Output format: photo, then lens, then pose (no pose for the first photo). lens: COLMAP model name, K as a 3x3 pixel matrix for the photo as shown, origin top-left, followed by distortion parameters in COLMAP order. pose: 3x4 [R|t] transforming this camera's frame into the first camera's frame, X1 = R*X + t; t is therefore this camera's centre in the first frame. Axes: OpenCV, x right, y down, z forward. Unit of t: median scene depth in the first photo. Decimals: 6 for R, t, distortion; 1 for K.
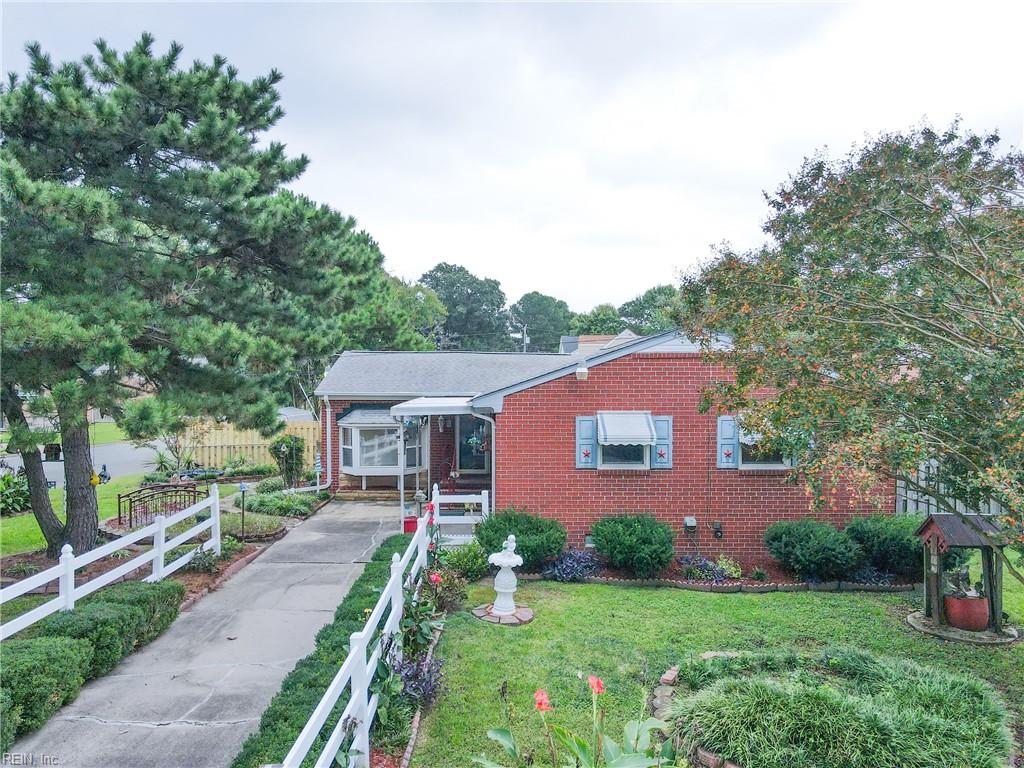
lens RADIAL K [[749.1, 0, 512.0], [0, 749.1, 384.0], [0, 0, 1]] dist [0.000828, -0.000650]
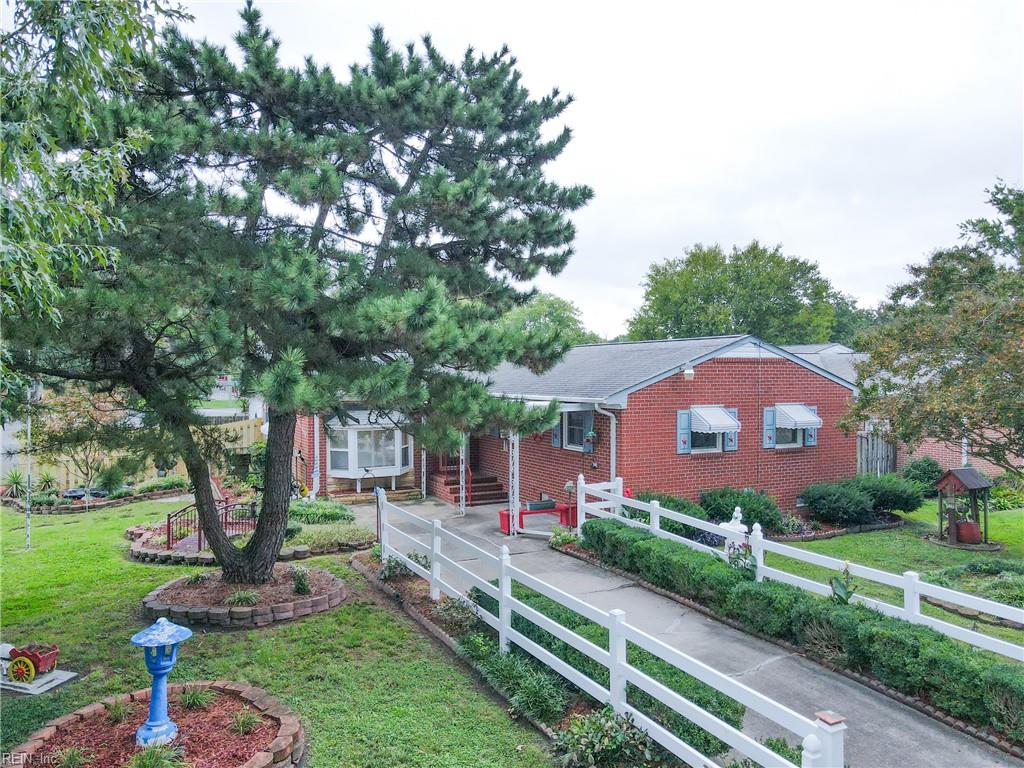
lens RADIAL K [[749.1, 0, 512.0], [0, 749.1, 384.0], [0, 0, 1]] dist [0.000828, -0.000650]
pose [[0.891543, -0.007907, 0.452867, -0.684367], [0.006064, 0.999966, 0.005521, -0.006973], [-0.452896, -0.002176, 0.891561, 0.056667]]
